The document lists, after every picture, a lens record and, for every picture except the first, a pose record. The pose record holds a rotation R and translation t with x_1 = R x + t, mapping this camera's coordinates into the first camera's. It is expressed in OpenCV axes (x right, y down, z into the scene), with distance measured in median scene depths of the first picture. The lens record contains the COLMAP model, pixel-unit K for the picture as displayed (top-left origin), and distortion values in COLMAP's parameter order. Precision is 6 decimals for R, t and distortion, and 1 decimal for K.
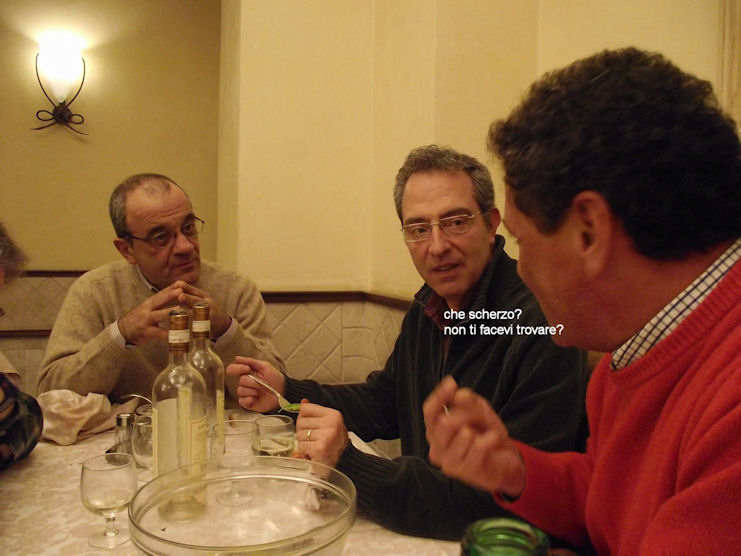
lens RADIAL K [[609.2, 0, 368.4], [0, 609.2, 286.9], [0, 0, 1]] dist [-0.029921, 0.011408]
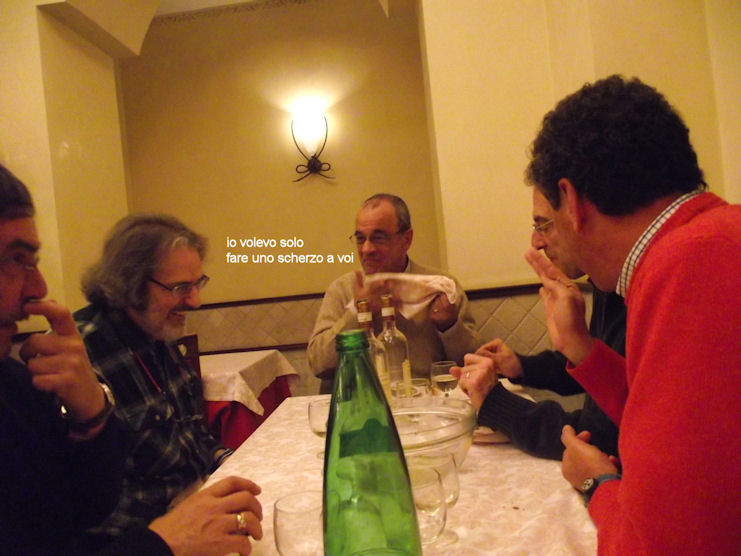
lens RADIAL K [[632.4, 0, 368.0], [0, 632.4, 273.5], [0, 0, 1]] dist [-0.039957, 0.047330]
pose [[0.900700, -0.113066, -0.419470, 0.148211], [0.095020, 0.993432, -0.063746, 0.033674], [0.423922, 0.017558, 0.905528, -0.154685]]
